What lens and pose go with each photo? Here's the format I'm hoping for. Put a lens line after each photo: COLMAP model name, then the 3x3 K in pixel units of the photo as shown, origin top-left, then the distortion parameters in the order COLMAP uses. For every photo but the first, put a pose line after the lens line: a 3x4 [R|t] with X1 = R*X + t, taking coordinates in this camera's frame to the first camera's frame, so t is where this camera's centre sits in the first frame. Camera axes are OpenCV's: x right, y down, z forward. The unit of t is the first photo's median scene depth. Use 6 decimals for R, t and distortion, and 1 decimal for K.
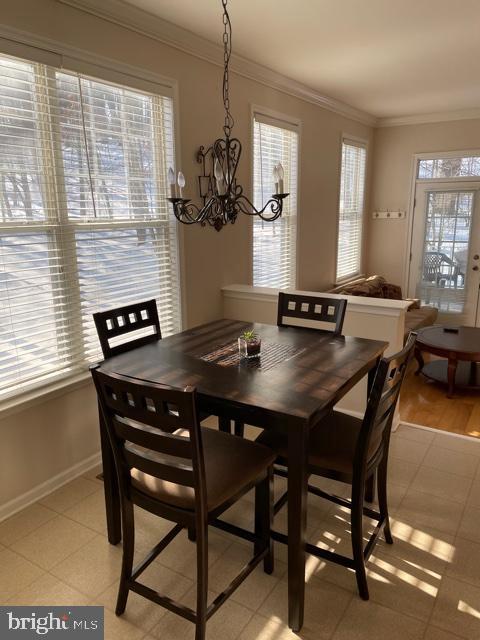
lens RADIAL K [[480.3, 0, 237.6], [0, 480.3, 313.4], [0, 0, 1]] dist [0.088613, -0.126019]
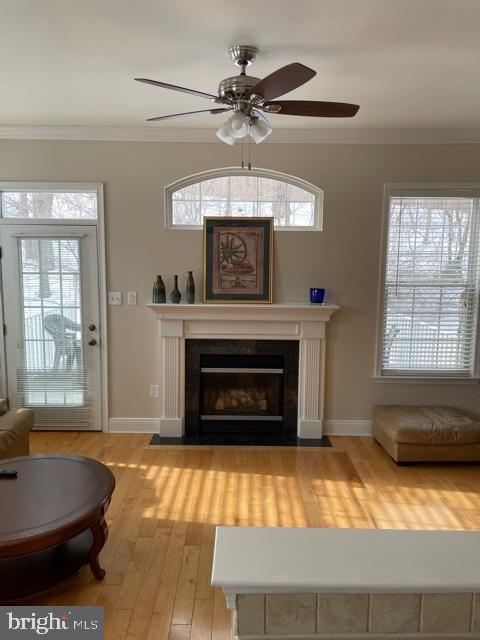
lens RADIAL K [[480.3, 0, 237.6], [0, 480.3, 313.4], [0, 0, 1]] dist [0.088613, -0.126019]
pose [[0.844657, -0.049831, 0.532983, 0.452470], [0.097233, 0.993377, -0.061216, -0.111206], [-0.526403, 0.103529, 0.843909, 0.423386]]
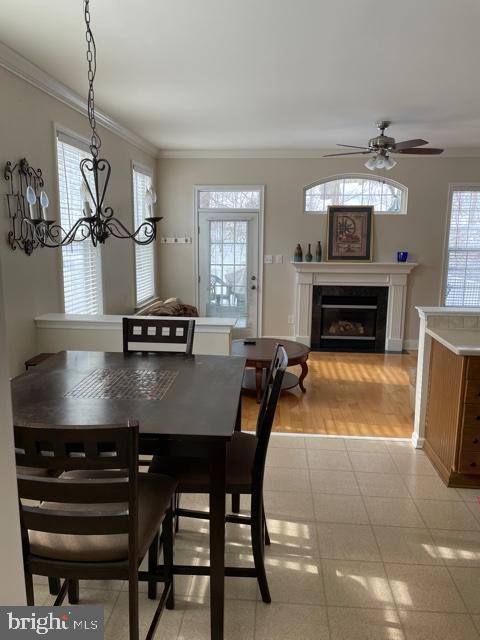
lens RADIAL K [[480.3, 0, 237.6], [0, 480.3, 313.4], [0, 0, 1]] dist [0.088613, -0.126019]
pose [[0.882695, -0.062755, 0.465737, -0.123155], [0.085806, 0.995906, -0.028434, -0.004099], [-0.462046, 0.065061, 0.884466, 0.025691]]
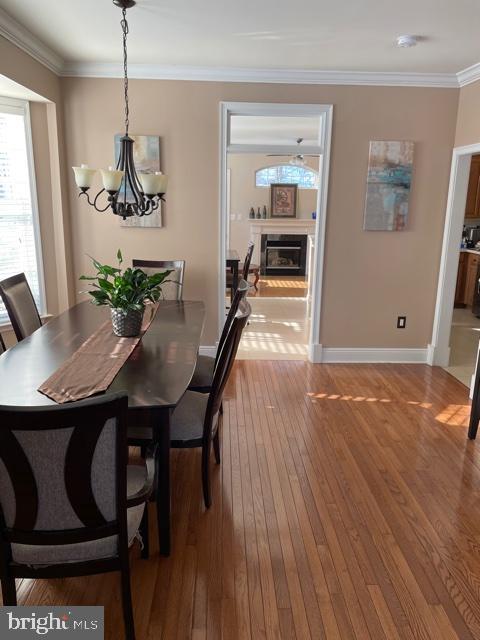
lens RADIAL K [[480.3, 0, 237.6], [0, 480.3, 313.4], [0, 0, 1]] dist [0.088613, -0.126019]
pose [[0.824747, -0.108006, 0.555091, -0.759069], [0.097305, 0.994055, 0.048843, 0.173892], [-0.557067, 0.013730, 0.830354, -0.778226]]
